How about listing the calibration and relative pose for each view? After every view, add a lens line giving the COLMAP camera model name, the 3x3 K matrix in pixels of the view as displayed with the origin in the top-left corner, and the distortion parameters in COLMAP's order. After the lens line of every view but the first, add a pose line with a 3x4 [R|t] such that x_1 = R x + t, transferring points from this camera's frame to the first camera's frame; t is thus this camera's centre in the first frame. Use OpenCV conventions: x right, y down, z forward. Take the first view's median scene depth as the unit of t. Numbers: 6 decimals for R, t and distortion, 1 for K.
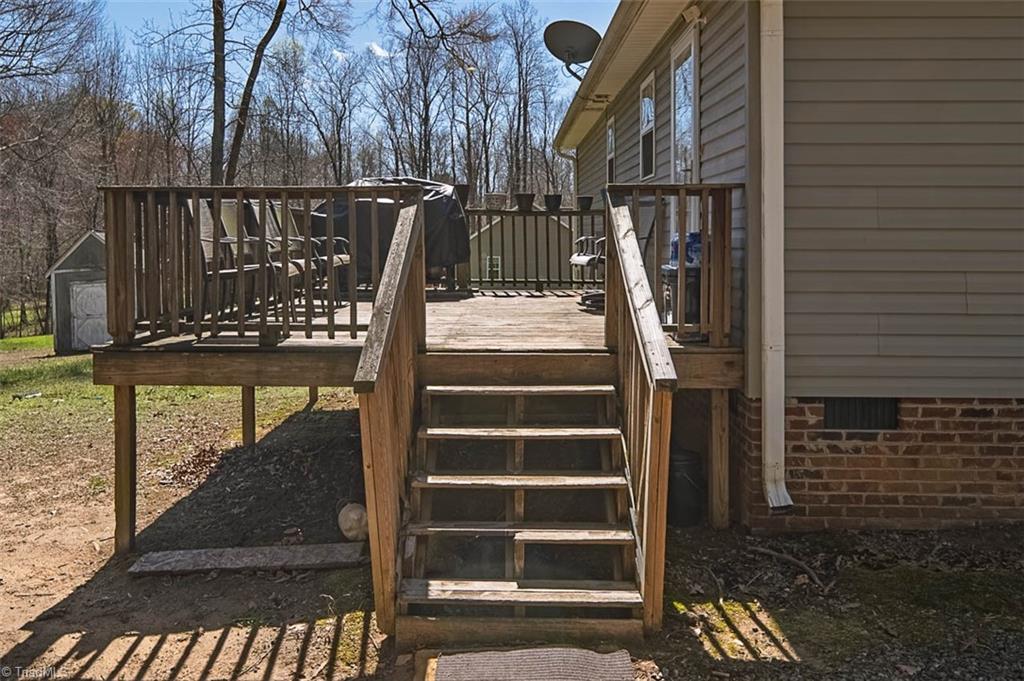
lens RADIAL K [[786.6, 0, 512.0], [0, 786.6, 340.5], [0, 0, 1]] dist [0.001118, -0.000761]
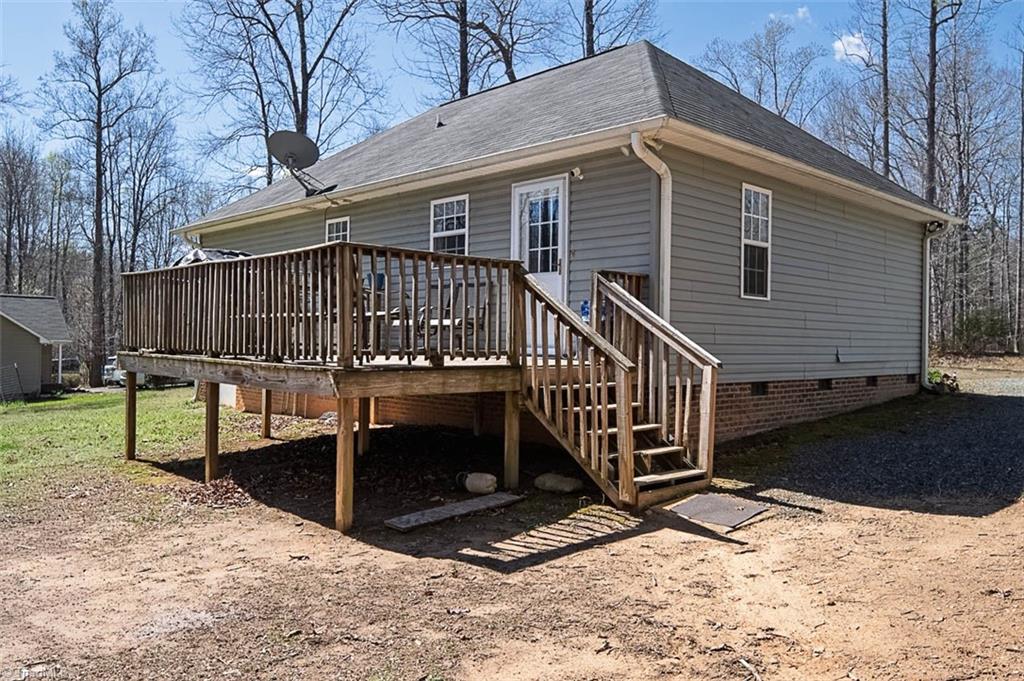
lens RADIAL K [[786.6, 0, 512.0], [0, 786.6, 340.5], [0, 0, 1]] dist [0.001118, -0.000761]
pose [[0.756127, 0.000756, 0.654424, -1.550697], [0.009223, 0.999888, -0.011812, -0.029005], [-0.654360, 0.014967, 0.756035, -0.280122]]
